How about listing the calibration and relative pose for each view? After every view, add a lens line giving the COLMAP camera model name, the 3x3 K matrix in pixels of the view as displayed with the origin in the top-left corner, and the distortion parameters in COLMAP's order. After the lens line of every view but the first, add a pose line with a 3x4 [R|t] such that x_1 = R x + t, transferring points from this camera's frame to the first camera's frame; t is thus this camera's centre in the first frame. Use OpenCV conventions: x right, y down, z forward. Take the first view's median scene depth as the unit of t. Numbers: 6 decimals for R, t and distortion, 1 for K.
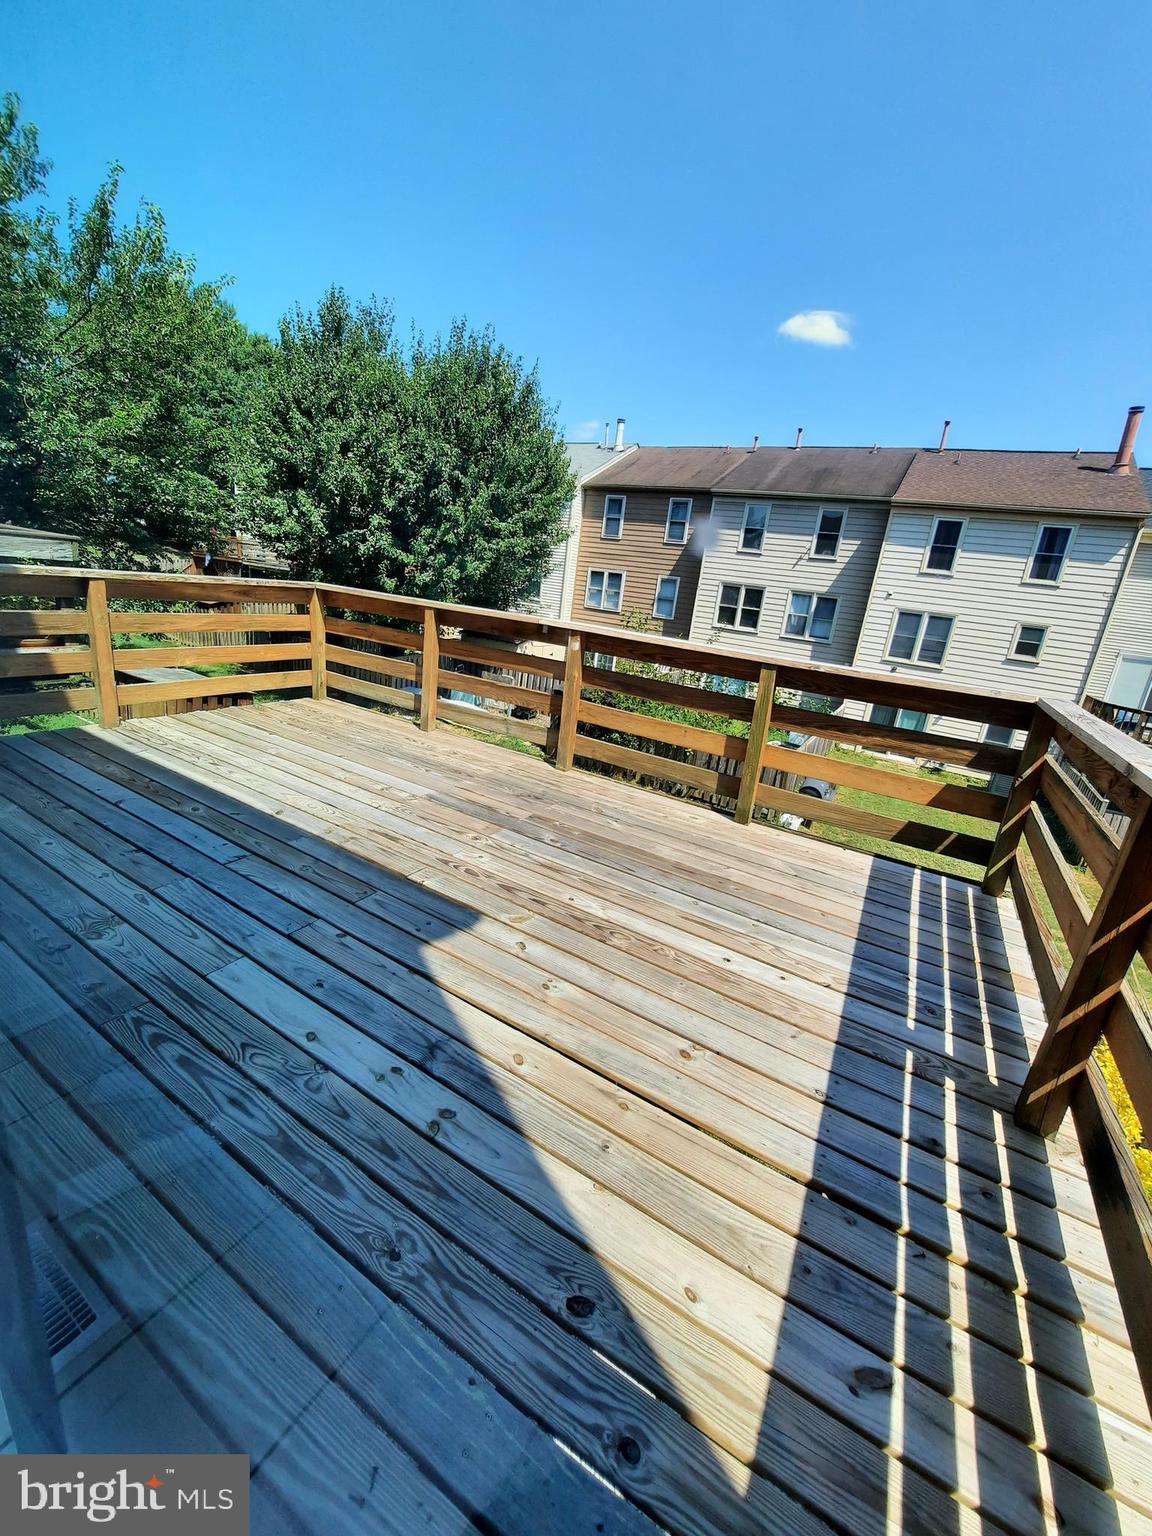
lens RADIAL K [[618.1, 0, 566.8], [0, 618.1, 750.3], [0, 0, 1]] dist [-0.016268, -0.002584]
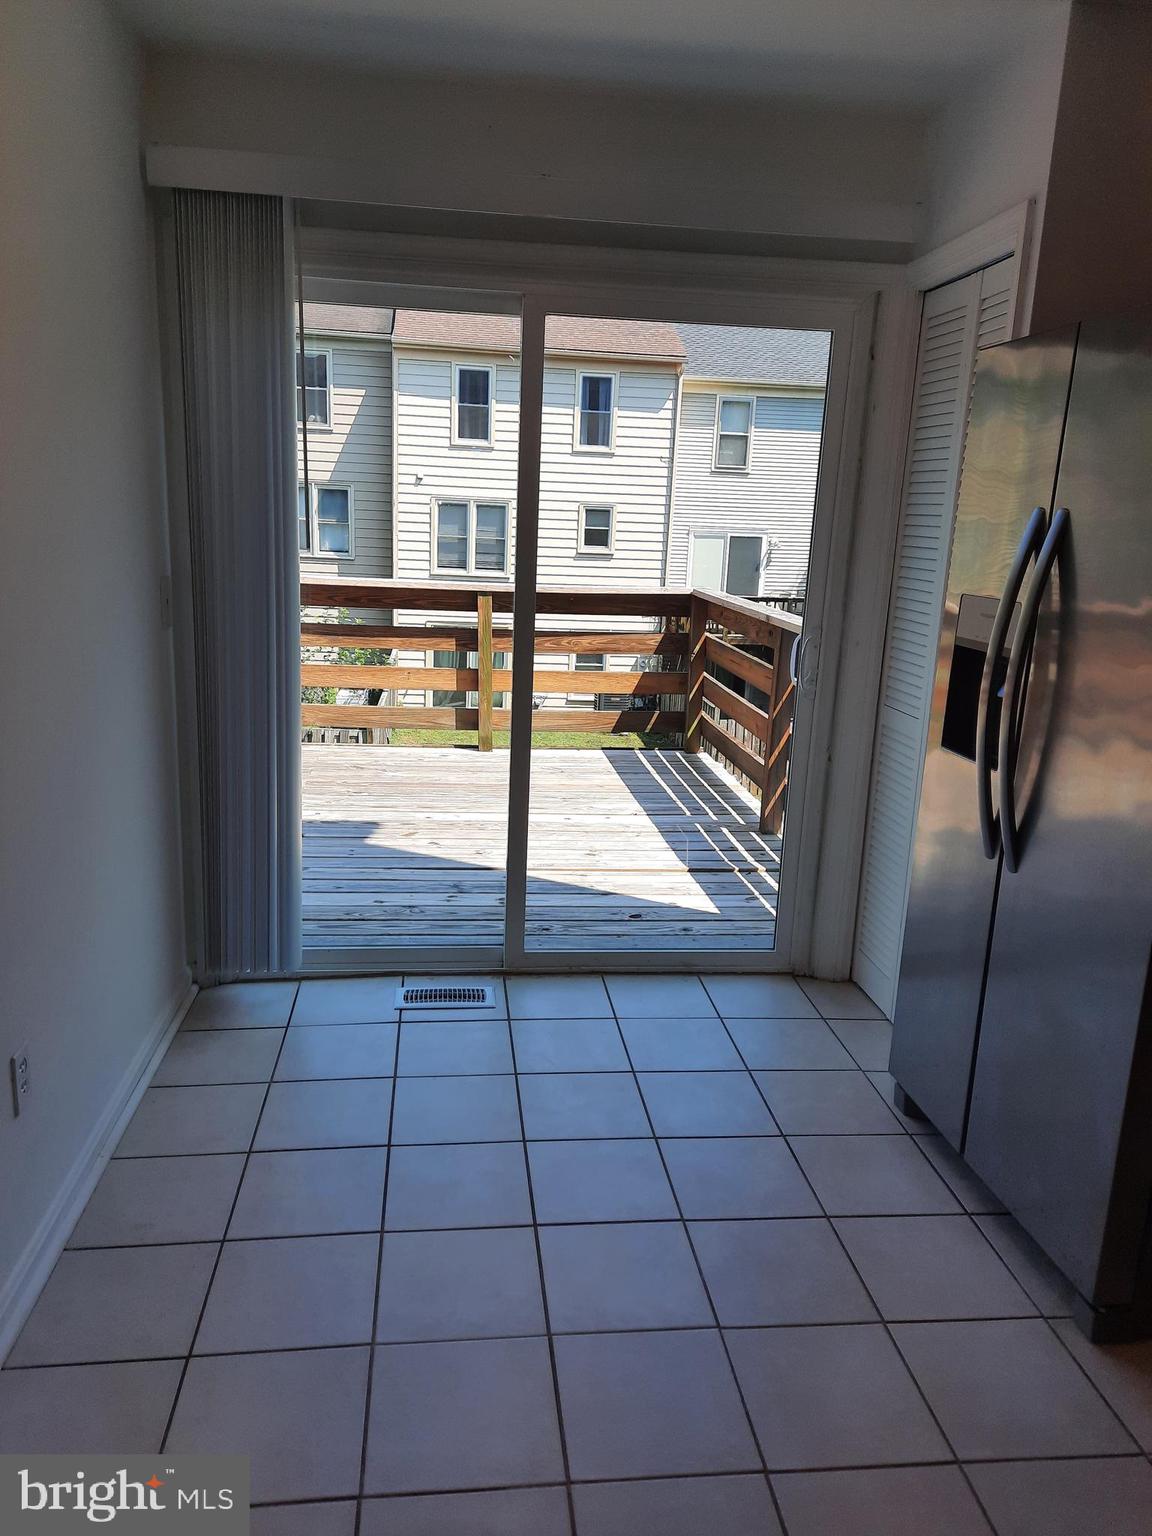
lens RADIAL K [[1134.4, 0, 573.8], [0, 1134.4, 775.3], [0, 0, 1]] dist [0.069451, -0.002196]
pose [[0.792400, -0.217743, 0.569816, -0.158868], [0.212678, 0.974124, 0.076484, 0.010858], [-0.571725, 0.060581, 0.818206, -0.143301]]
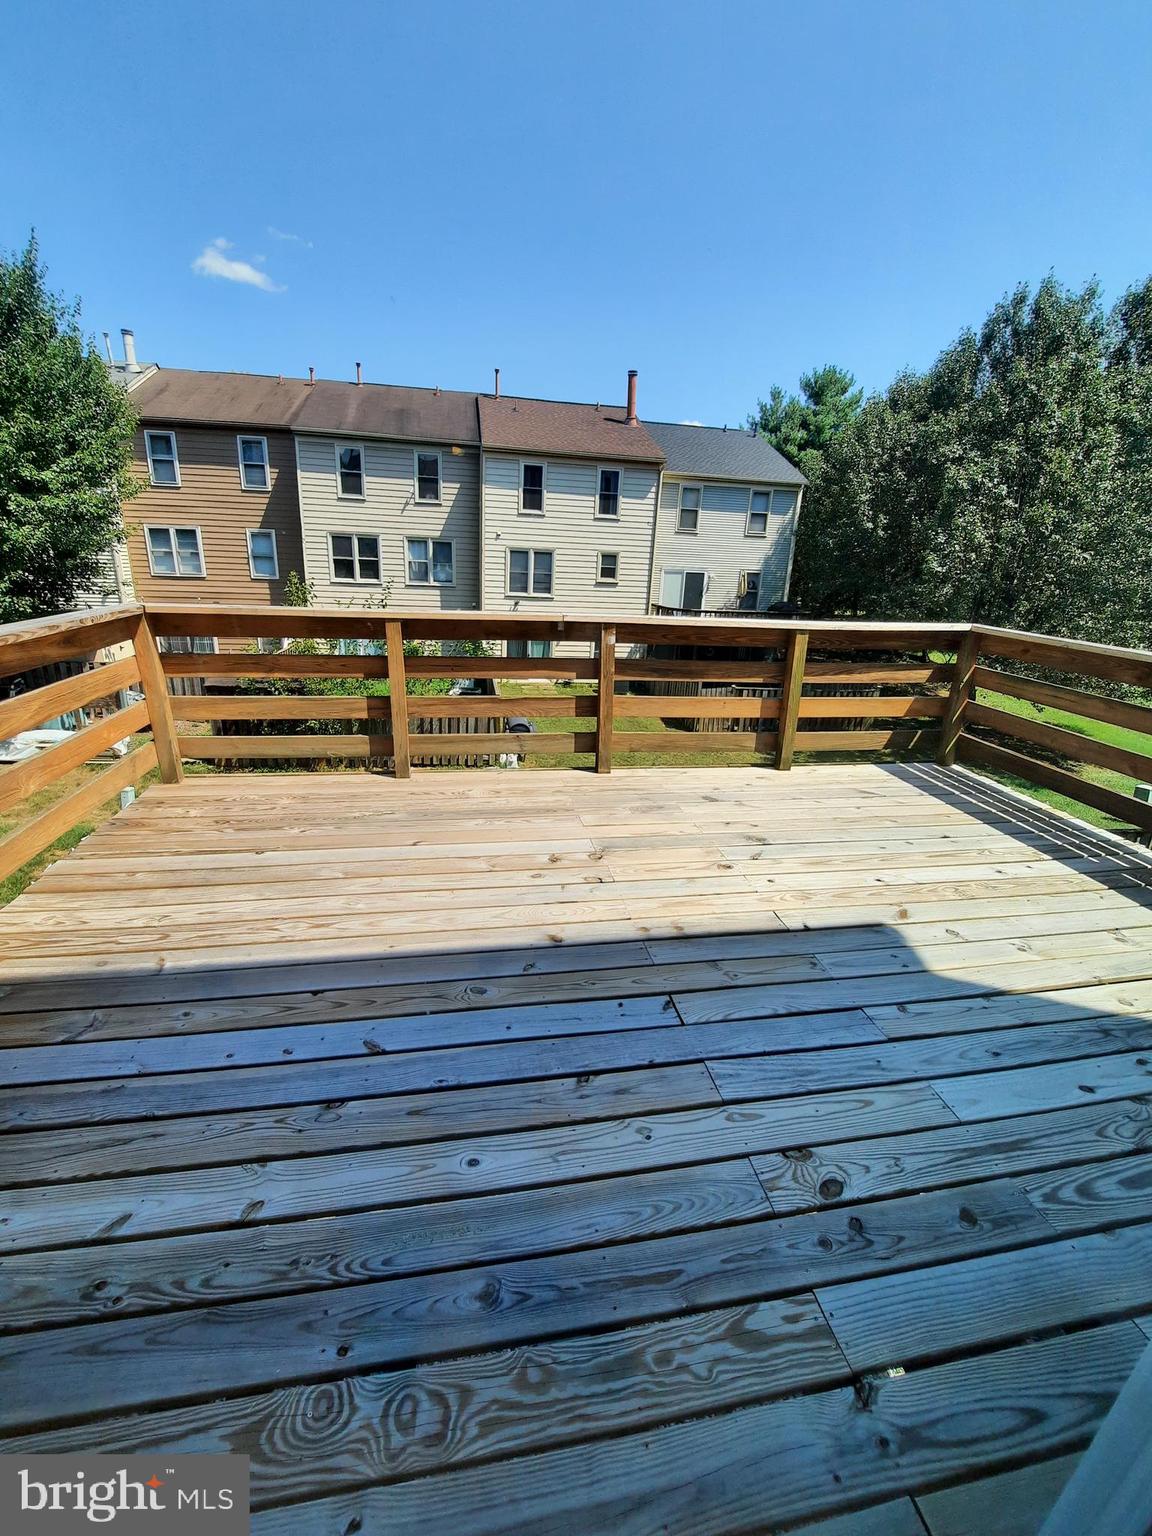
lens RADIAL K [[618.1, 0, 566.5], [0, 618.1, 753.2], [0, 0, 1]] dist [-0.016268, -0.002584]
pose [[0.751702, -0.274981, 0.599442, -0.165725], [0.217332, 0.961443, 0.168505, -0.045749], [-0.622665, 0.003612, 0.782480, 0.083240]]
